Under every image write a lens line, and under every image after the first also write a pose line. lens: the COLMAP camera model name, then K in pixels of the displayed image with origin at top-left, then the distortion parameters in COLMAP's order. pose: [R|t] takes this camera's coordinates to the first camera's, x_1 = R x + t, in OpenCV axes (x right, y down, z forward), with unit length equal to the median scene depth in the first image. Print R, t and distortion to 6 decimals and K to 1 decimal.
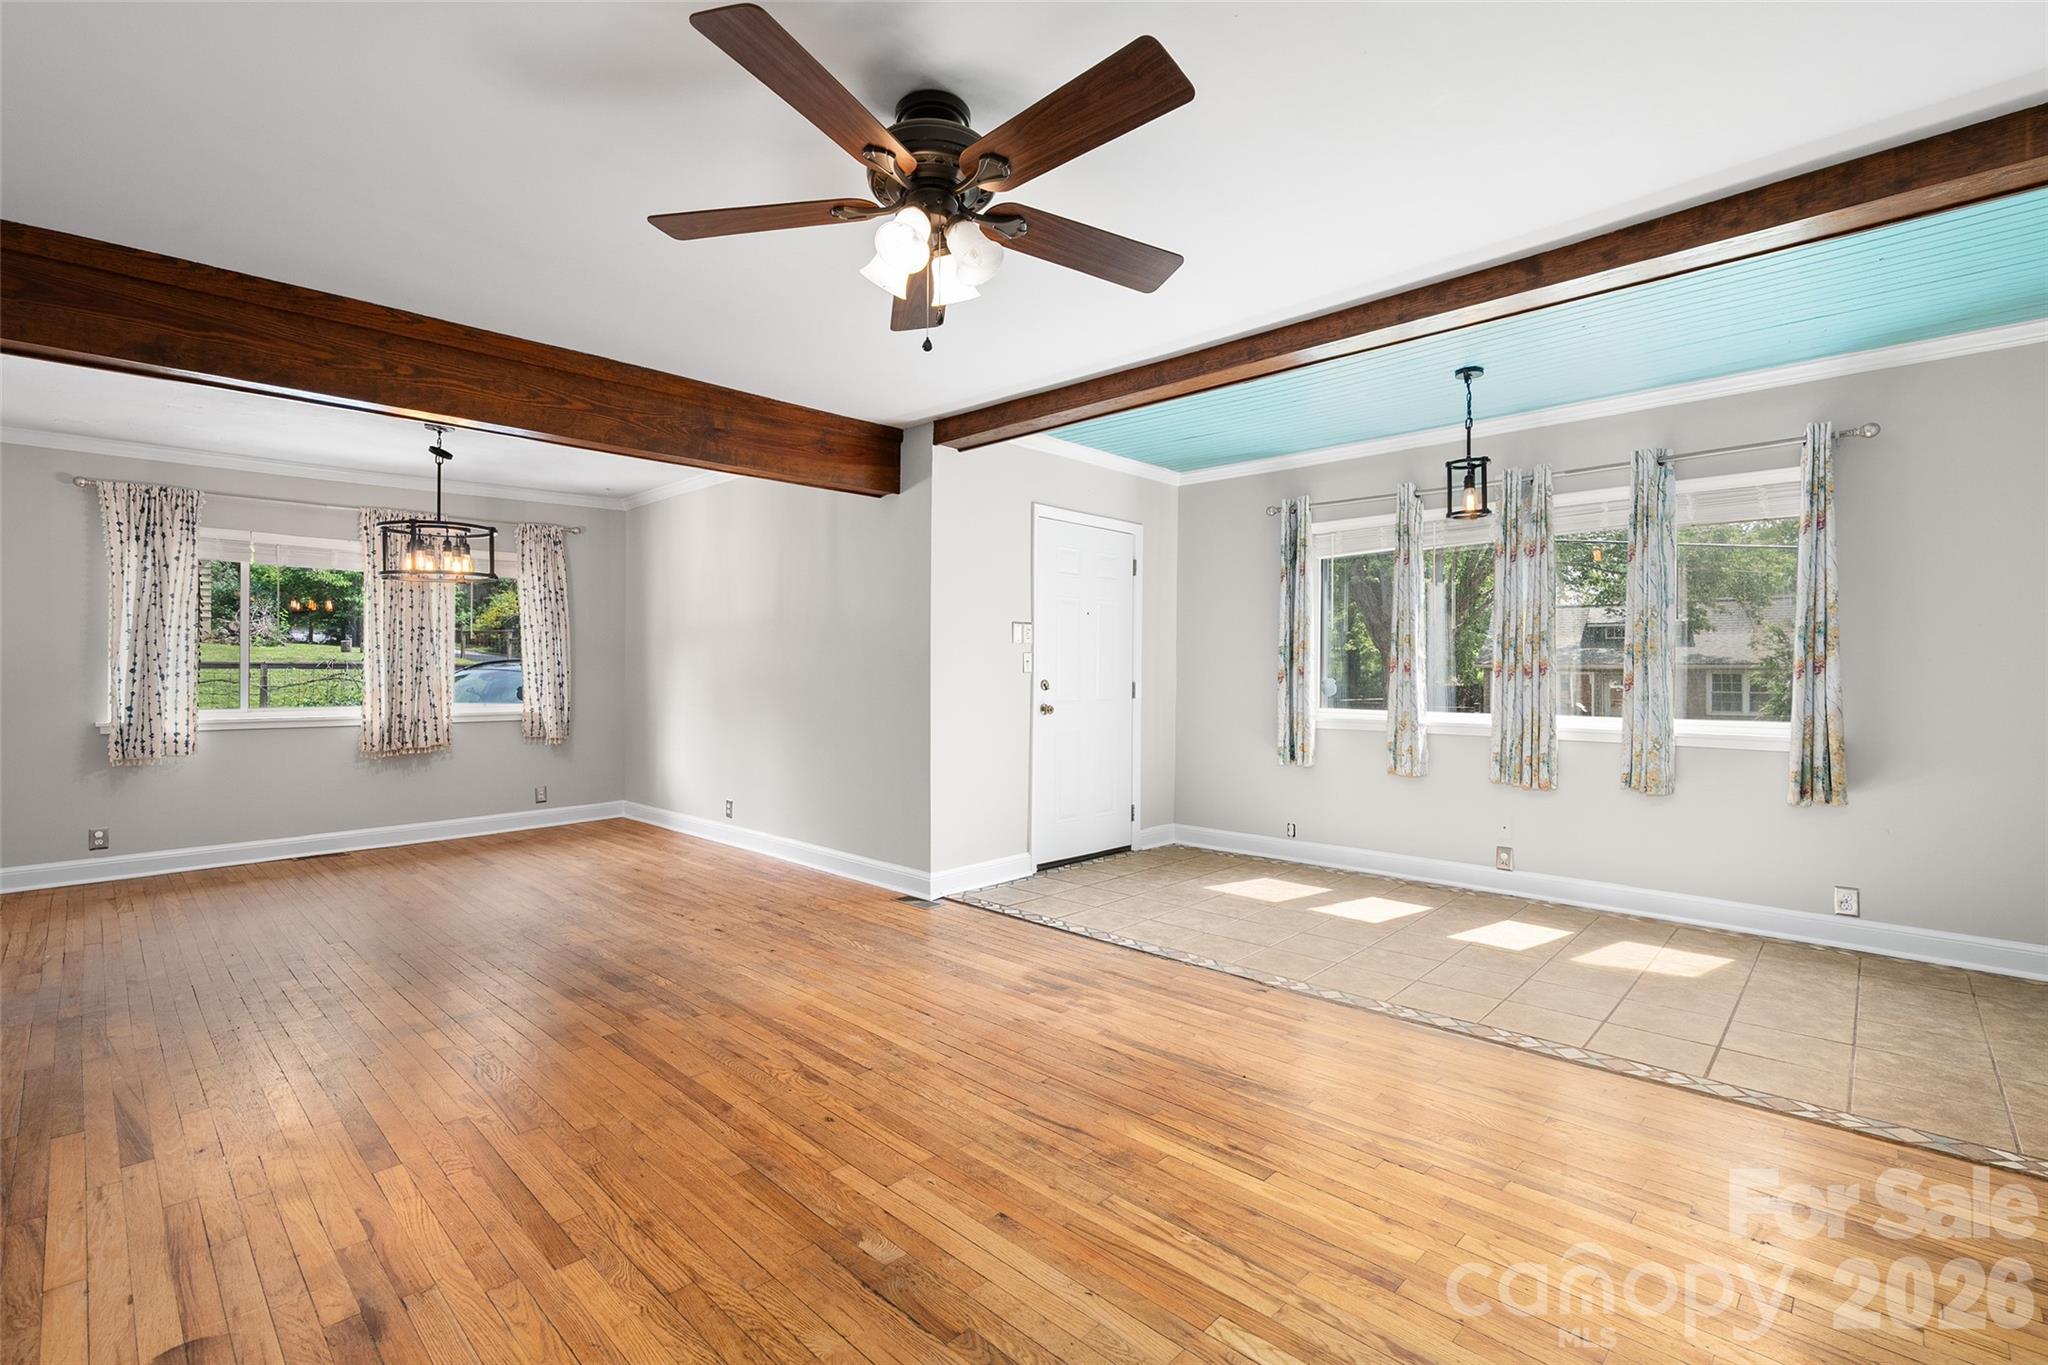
lens RADIAL K [[928.2, 0, 1018.8], [0, 928.2, 671.7], [0, 0, 1]] dist [-0.009732, 0.003627]
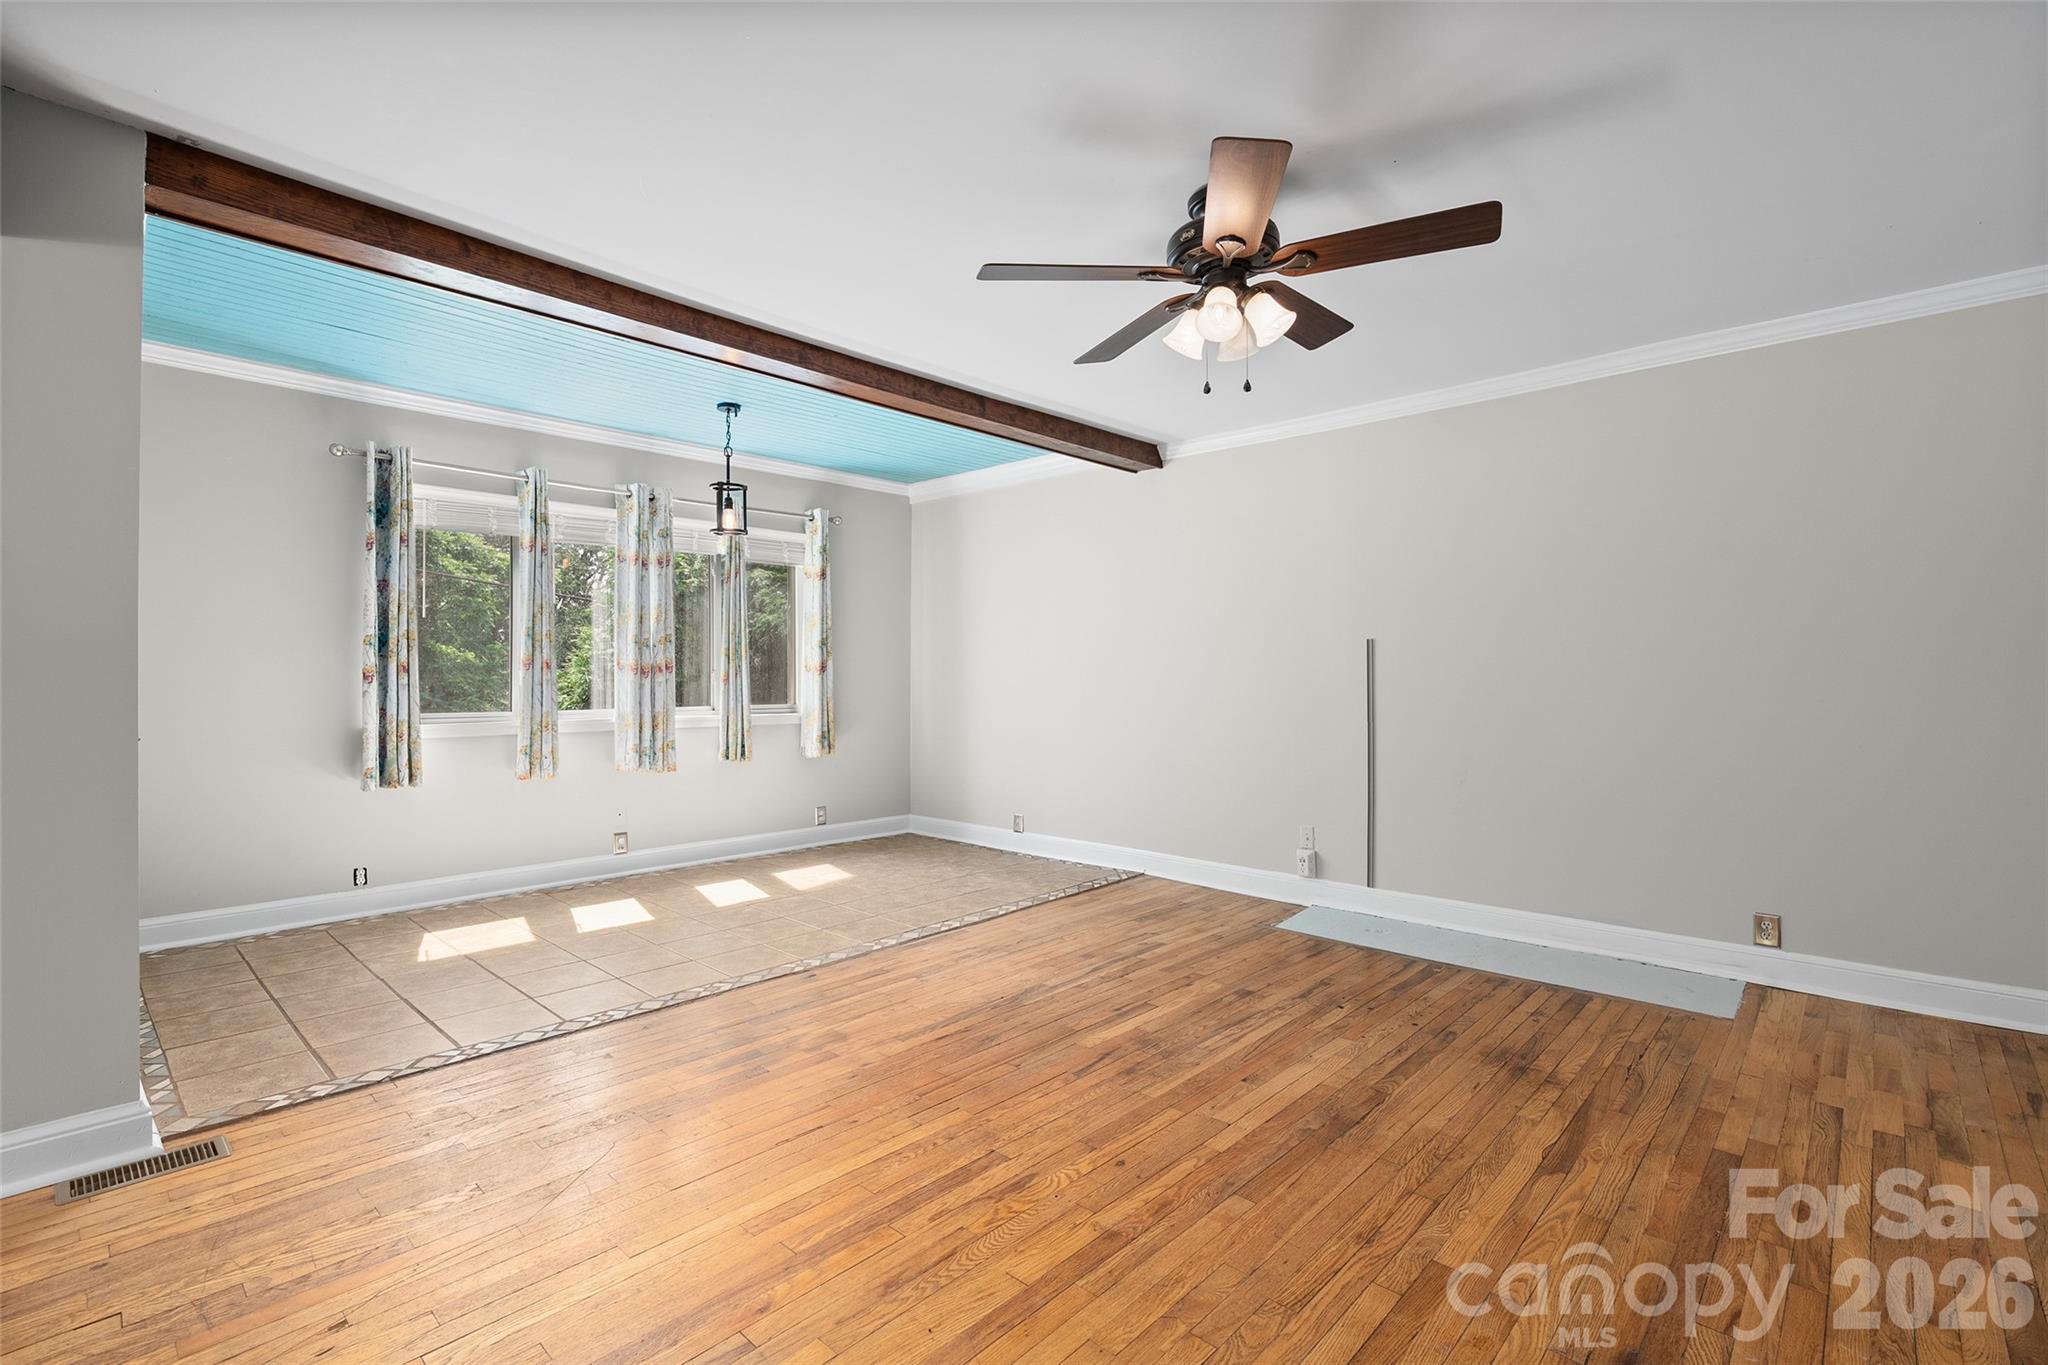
lens RADIAL K [[928.2, 0, 1016.0], [0, 928.2, 672.6], [0, 0, 1]] dist [-0.009732, 0.003627]
pose [[-0.014718, -0.003430, 0.999886, -0.771653], [-0.003291, 0.999989, 0.003382, -0.001548], [-0.999886, -0.003241, -0.014730, 0.775265]]
